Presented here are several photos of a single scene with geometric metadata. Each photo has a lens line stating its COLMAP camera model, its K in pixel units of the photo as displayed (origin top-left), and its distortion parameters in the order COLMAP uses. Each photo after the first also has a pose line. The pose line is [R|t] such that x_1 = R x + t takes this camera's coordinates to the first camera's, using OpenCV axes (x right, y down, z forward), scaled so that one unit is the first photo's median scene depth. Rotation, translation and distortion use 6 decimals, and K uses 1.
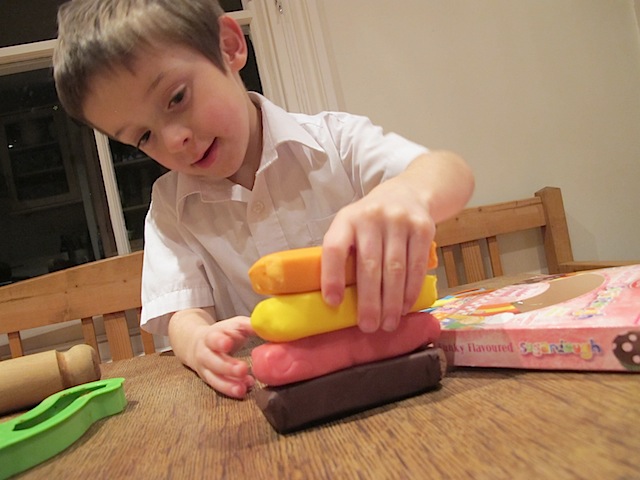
lens RADIAL K [[508.2, 0, 320.0], [0, 508.2, 240.0], [0, 0, 1]] dist [-0.090035, 0.005770]
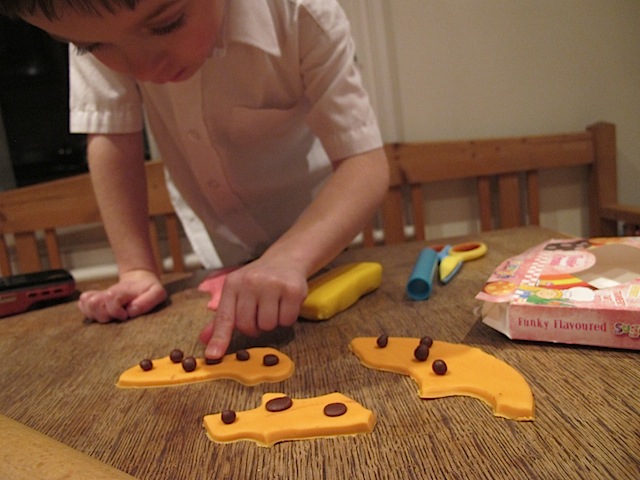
lens RADIAL K [[508.2, 0, 320.0], [0, 508.2, 240.0], [0, 0, 1]] dist [-0.090035, 0.005770]
pose [[0.992828, 0.091177, -0.077320, 0.144312], [-0.074794, 0.978297, 0.193236, -0.158221], [0.093261, -0.186067, 0.978101, 0.082037]]
